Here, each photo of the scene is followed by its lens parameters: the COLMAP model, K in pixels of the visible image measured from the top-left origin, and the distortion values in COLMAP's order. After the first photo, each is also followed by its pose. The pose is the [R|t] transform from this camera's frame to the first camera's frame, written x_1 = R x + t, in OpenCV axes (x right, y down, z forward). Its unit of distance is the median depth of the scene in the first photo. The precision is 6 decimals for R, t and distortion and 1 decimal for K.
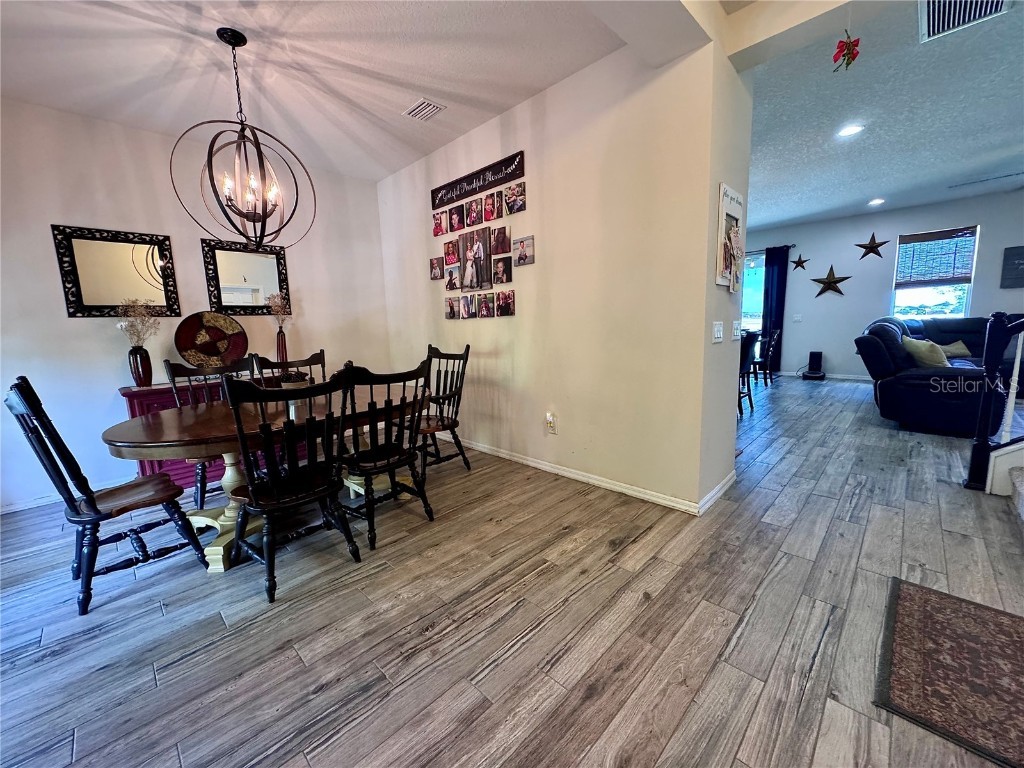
lens RADIAL K [[391.5, 0, 512.0], [0, 391.5, 384.0], [0, 0, 1]] dist [-0.001179, -0.000065]
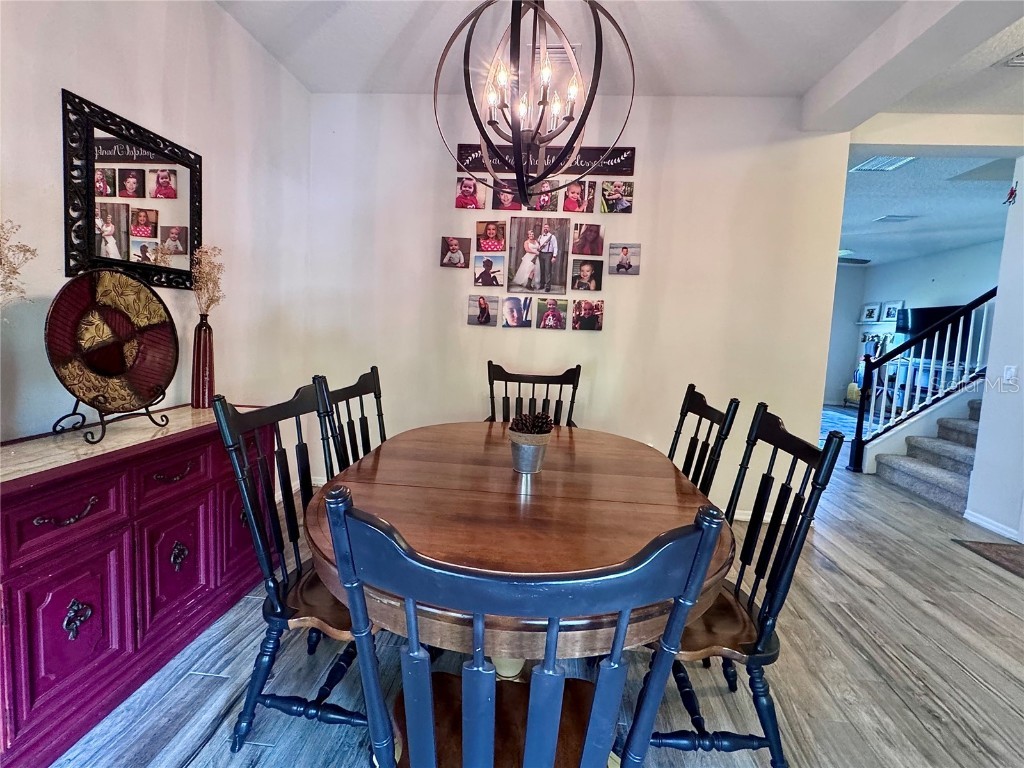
lens RADIAL K [[462.8, 0, 493.2], [0, 462.8, 367.2], [0, 0, 1]] dist [-0.002047, -0.000198]
pose [[0.778968, 0.017354, 0.626824, -0.770425], [0.020449, 0.998382, -0.053053, -0.048376], [-0.626731, 0.054145, 0.777353, 0.371599]]
